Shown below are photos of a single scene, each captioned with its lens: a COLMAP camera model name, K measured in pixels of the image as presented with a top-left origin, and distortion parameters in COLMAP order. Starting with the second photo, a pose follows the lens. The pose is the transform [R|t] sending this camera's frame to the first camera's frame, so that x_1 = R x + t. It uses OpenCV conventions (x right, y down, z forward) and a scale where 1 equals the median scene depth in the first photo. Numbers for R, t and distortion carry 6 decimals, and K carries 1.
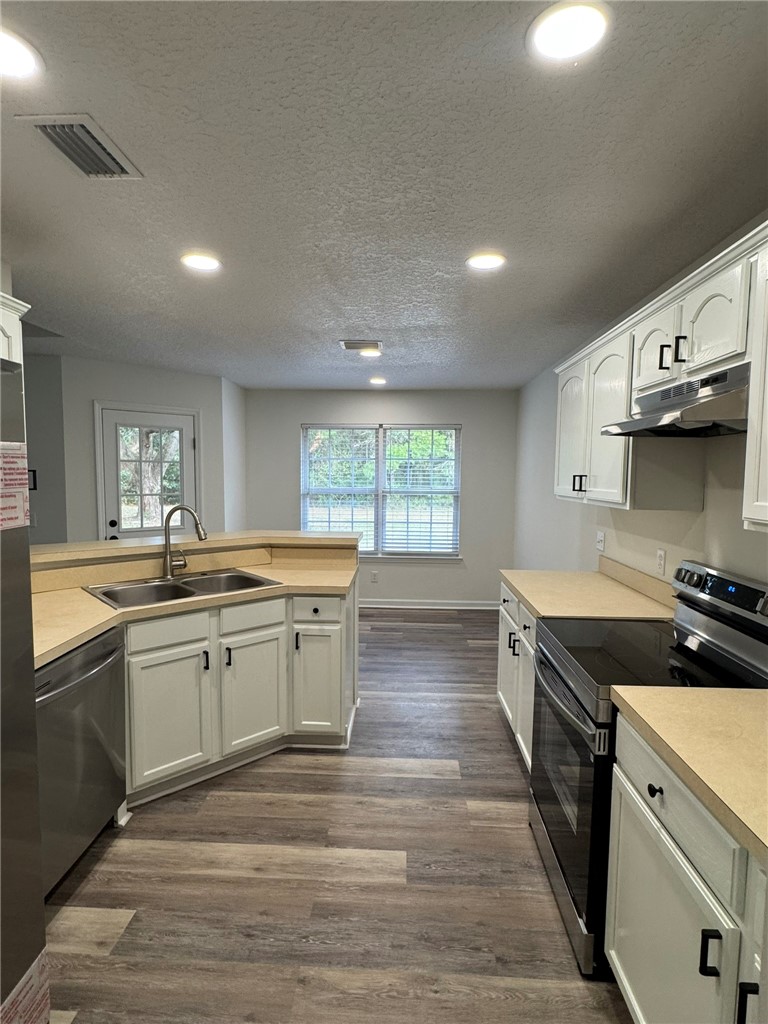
lens RADIAL K [[535.3, 0, 382.8], [0, 535.3, 506.3], [0, 0, 1]] dist [-0.009005, 0.003064]
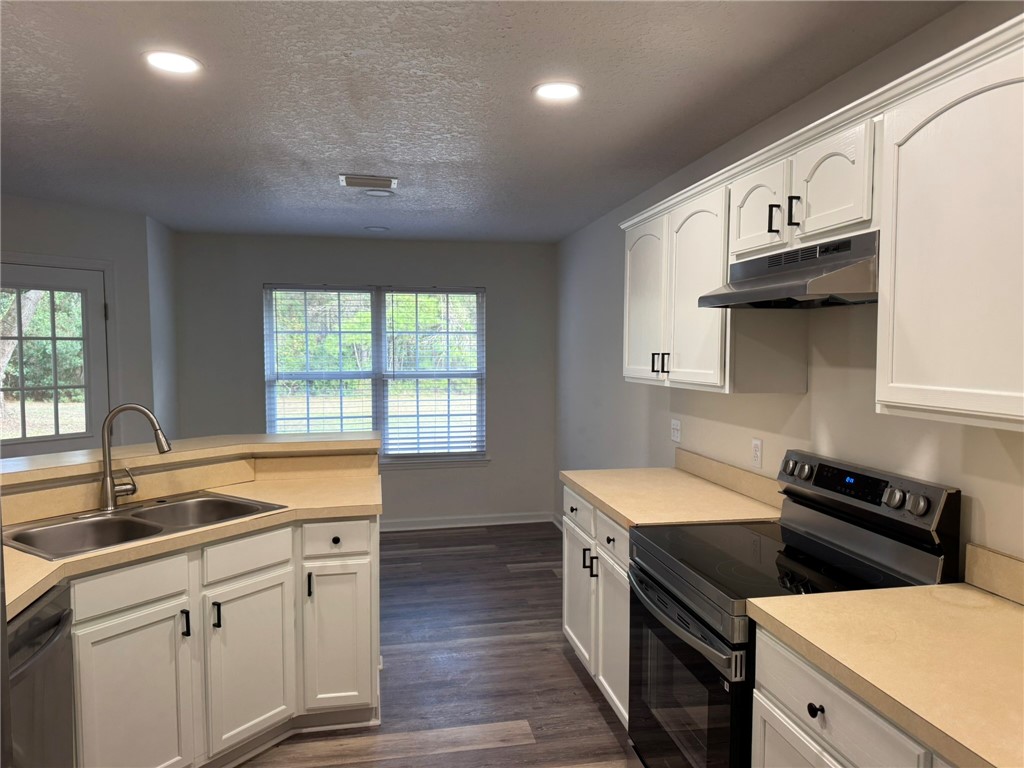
lens RADIAL K [[718.6, 0, 511.8], [0, 718.6, 379.9], [0, 0, 1]] dist [0.042599, -0.048536]
pose [[0.971586, -0.023054, 0.235562, -0.123078], [0.026759, 0.999563, -0.012543, -0.008296], [-0.235170, 0.018490, 0.971778, -0.033252]]
